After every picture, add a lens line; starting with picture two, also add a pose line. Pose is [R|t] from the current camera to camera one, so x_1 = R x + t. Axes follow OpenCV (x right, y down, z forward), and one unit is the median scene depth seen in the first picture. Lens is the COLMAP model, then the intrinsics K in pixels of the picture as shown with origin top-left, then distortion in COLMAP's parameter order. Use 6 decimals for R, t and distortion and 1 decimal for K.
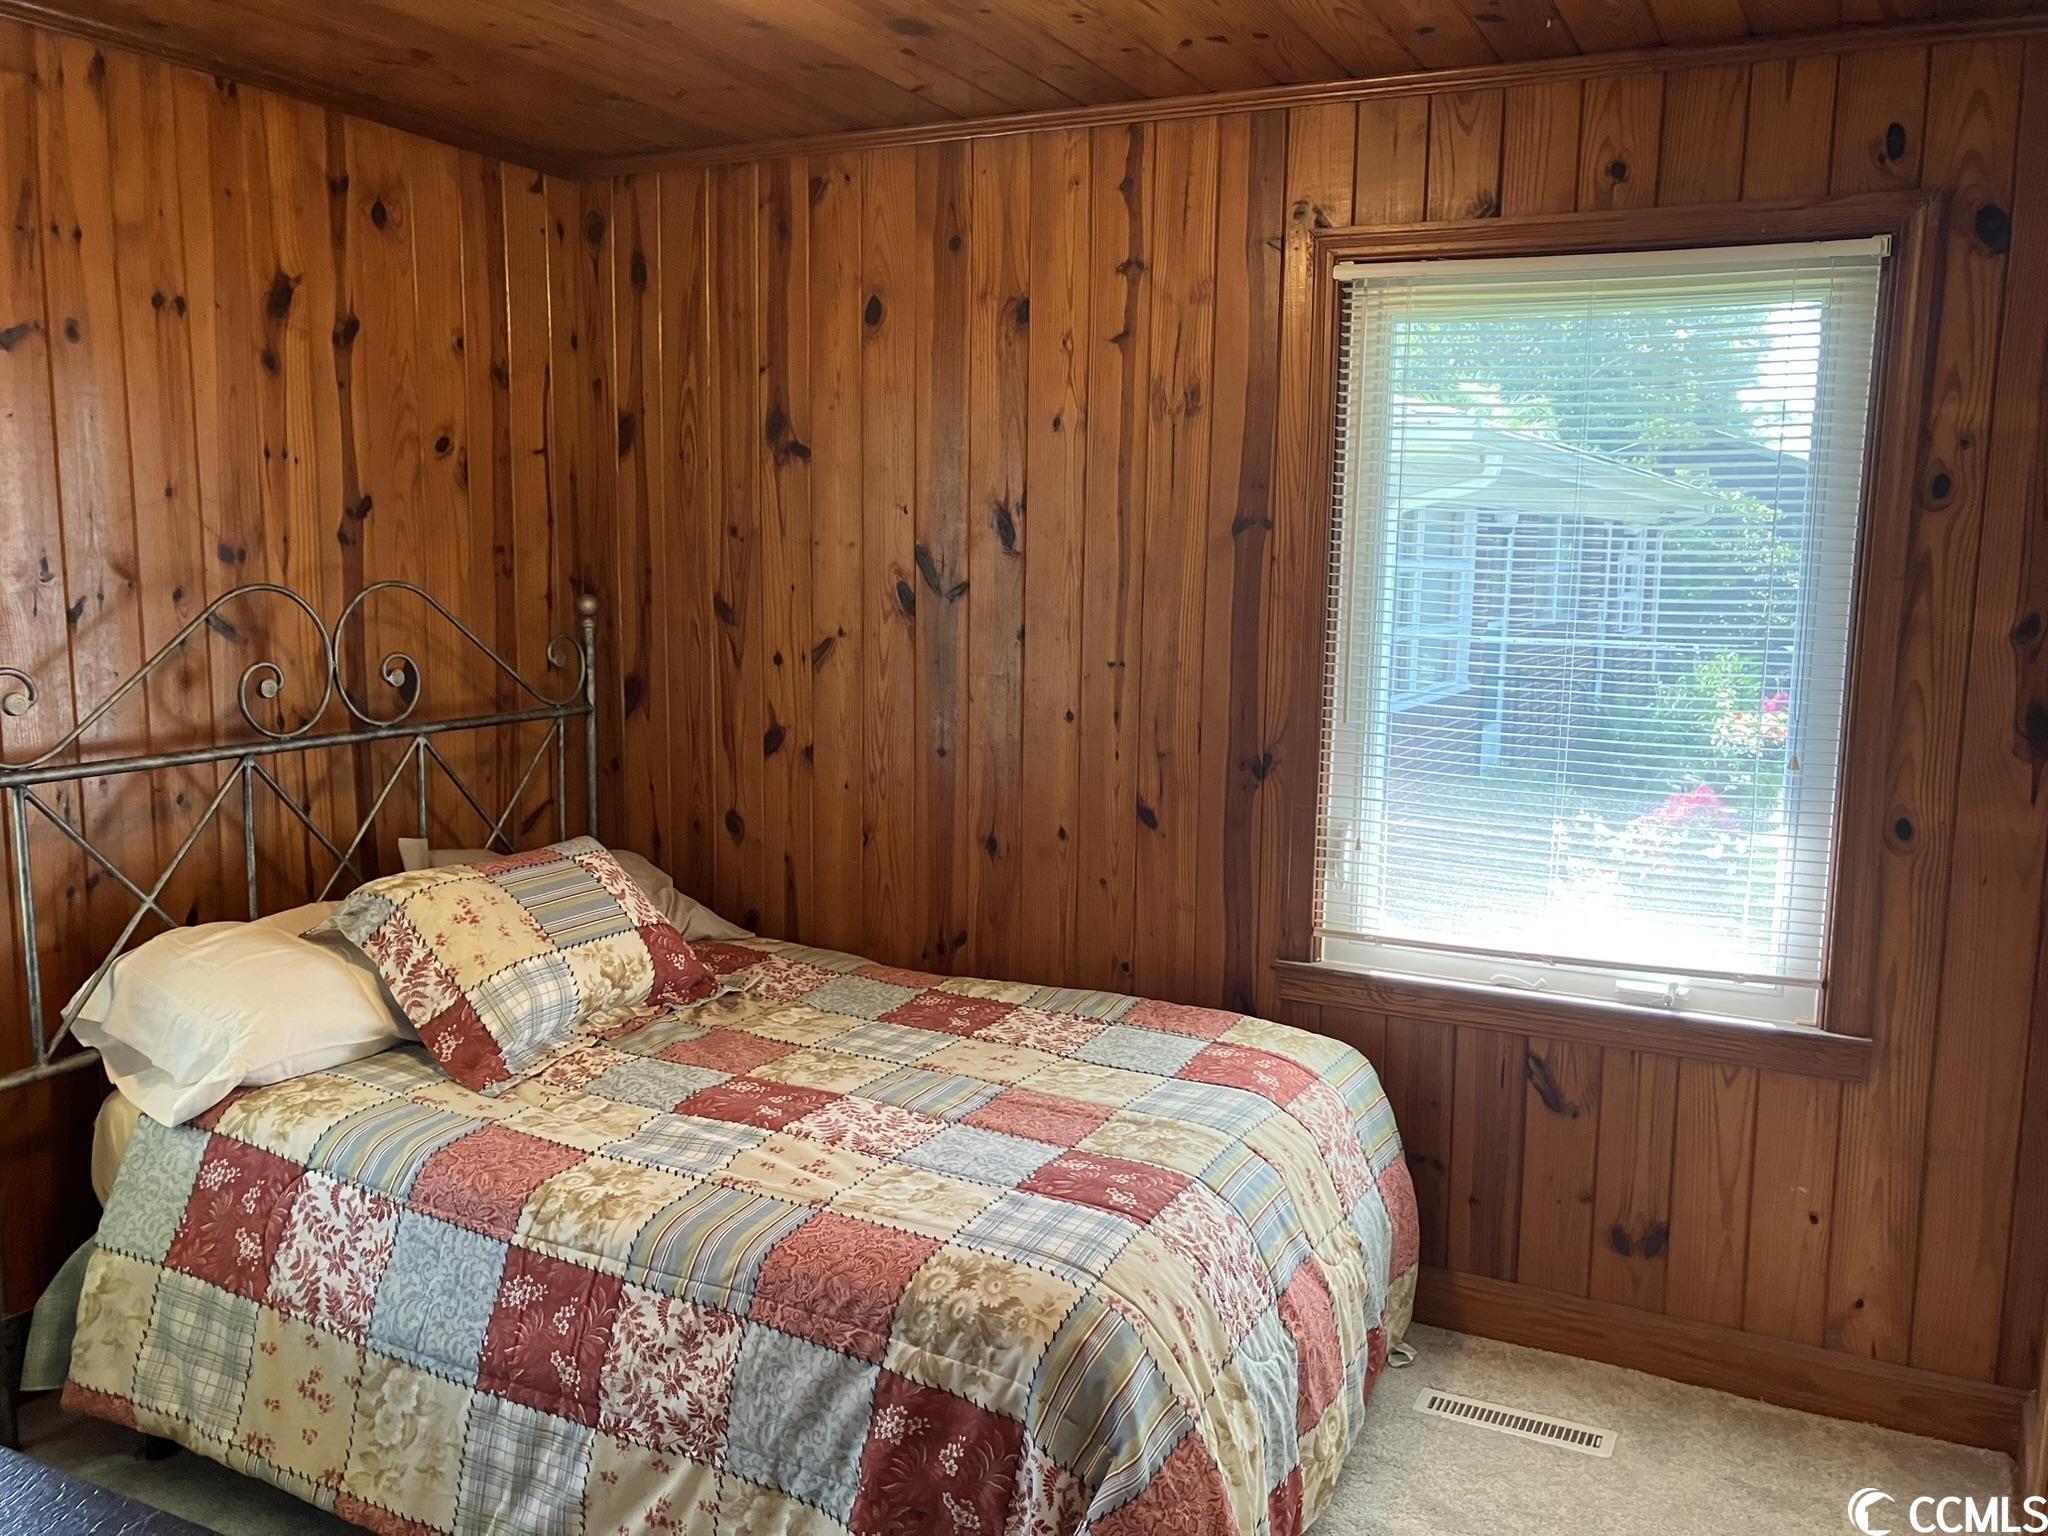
lens RADIAL K [[1683.5, 0, 1027.9], [0, 1683.5, 774.2], [0, 0, 1]] dist [0.049621, -0.061099]
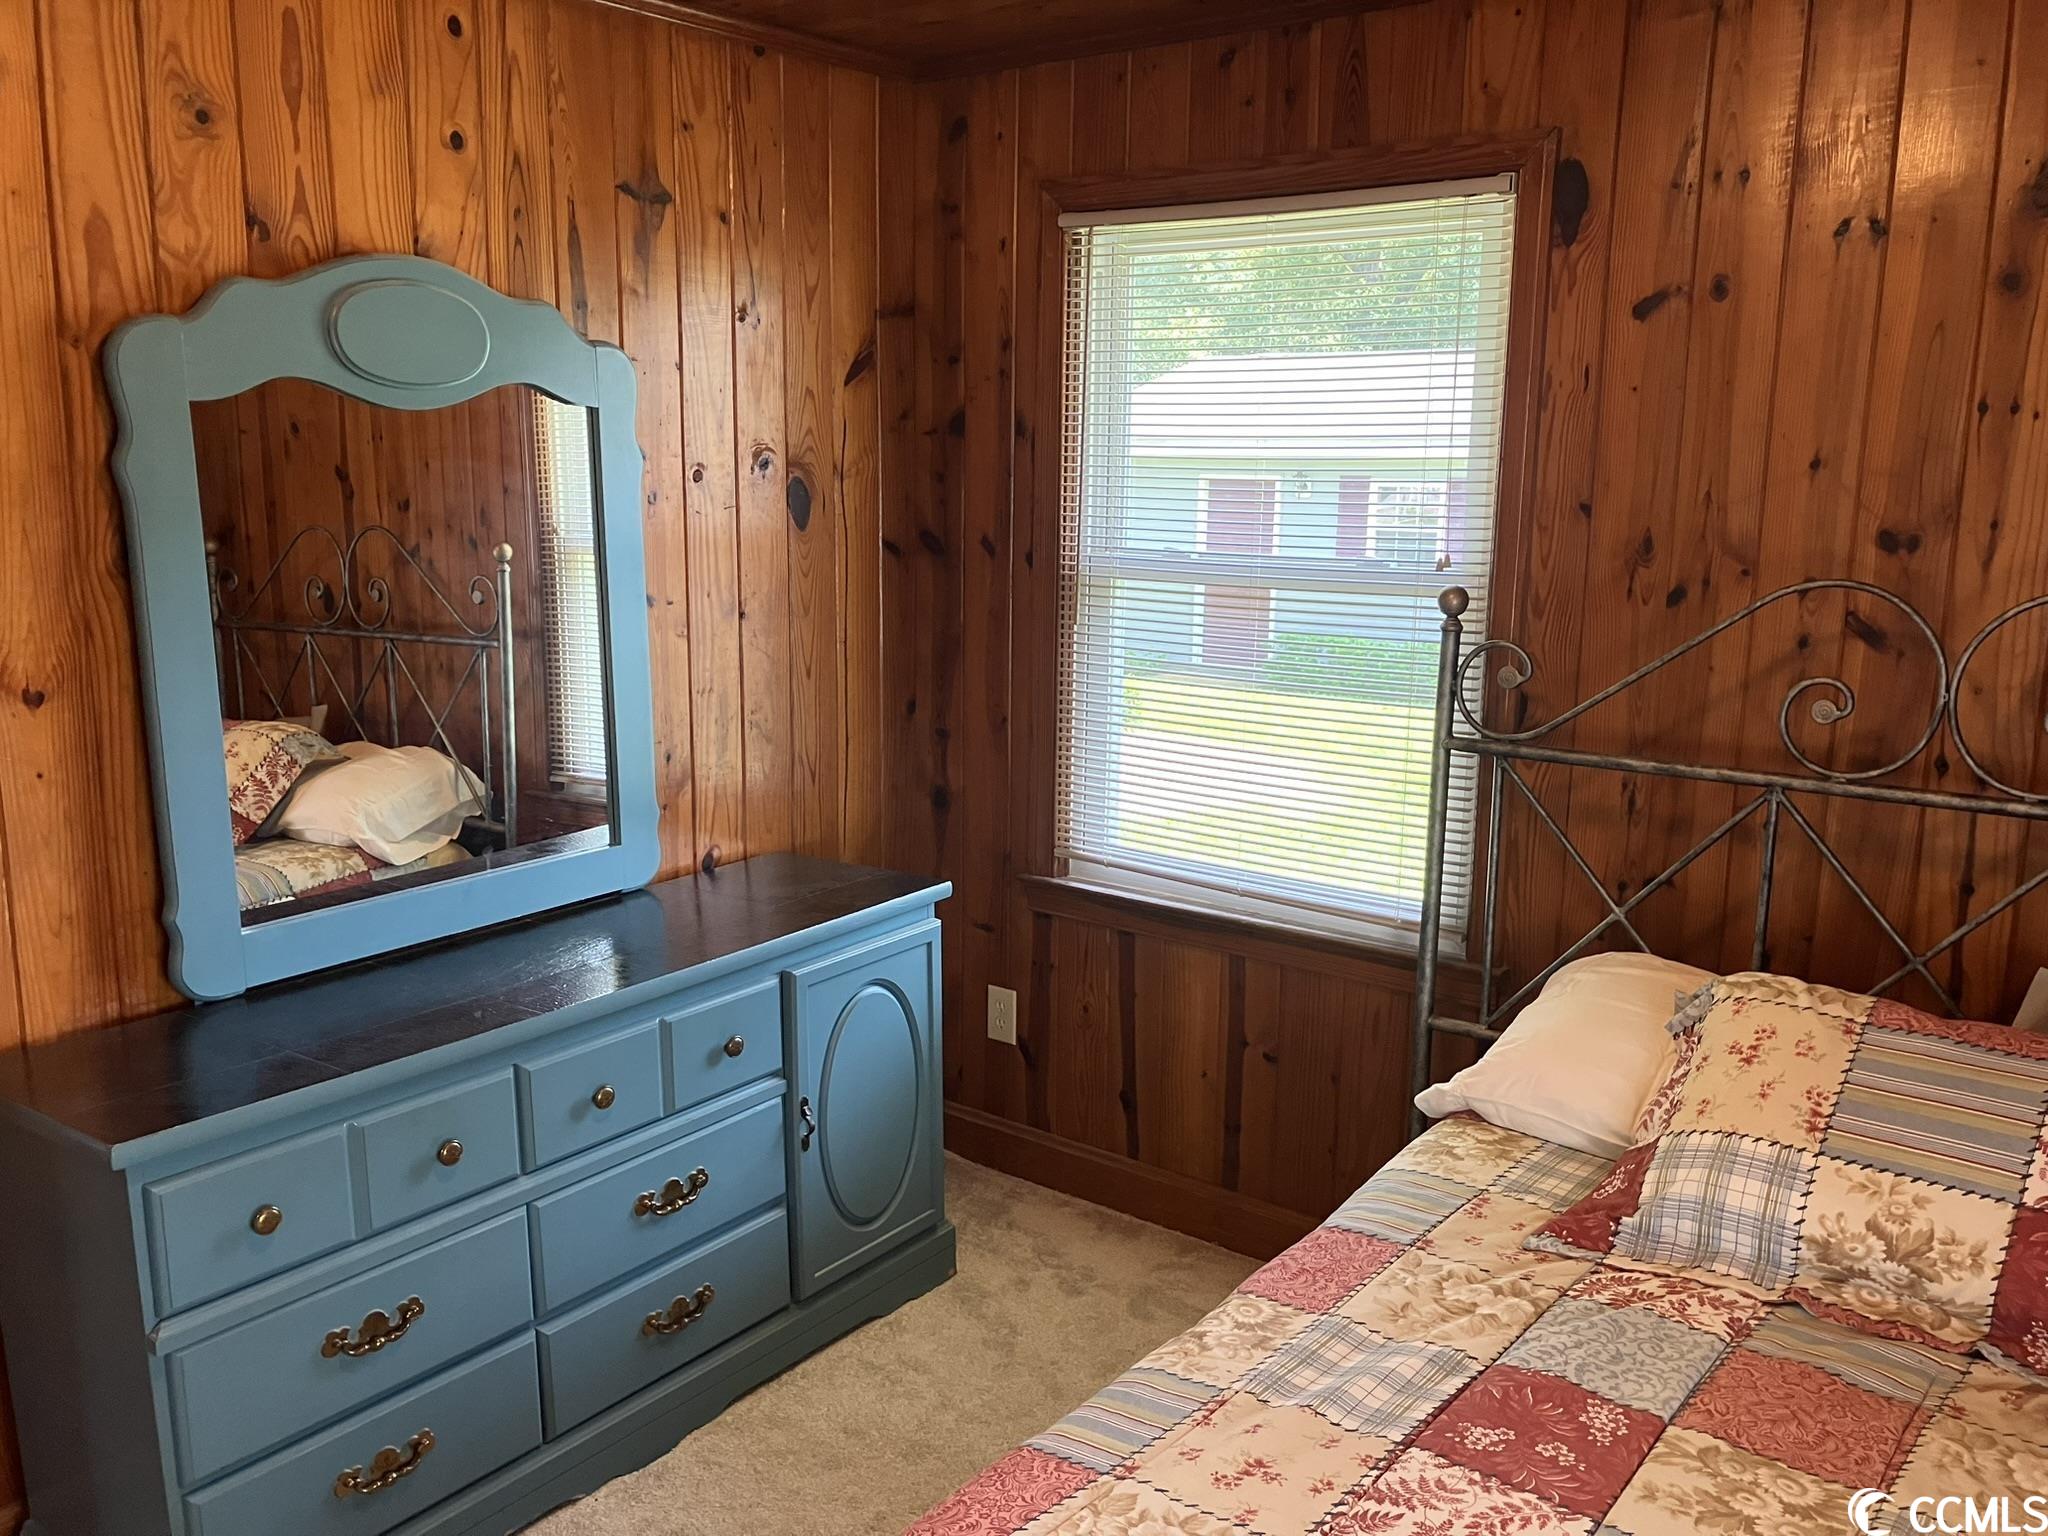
lens RADIAL K [[1683.5, 0, 1034.8], [0, 1683.5, 757.8], [0, 0, 1]] dist [0.049621, -0.061099]
pose [[-0.191439, 0.146948, -0.970442, 0.420945], [-0.158747, 0.971075, 0.178360, -0.120783], [0.968582, 0.188200, -0.162575, 0.840625]]
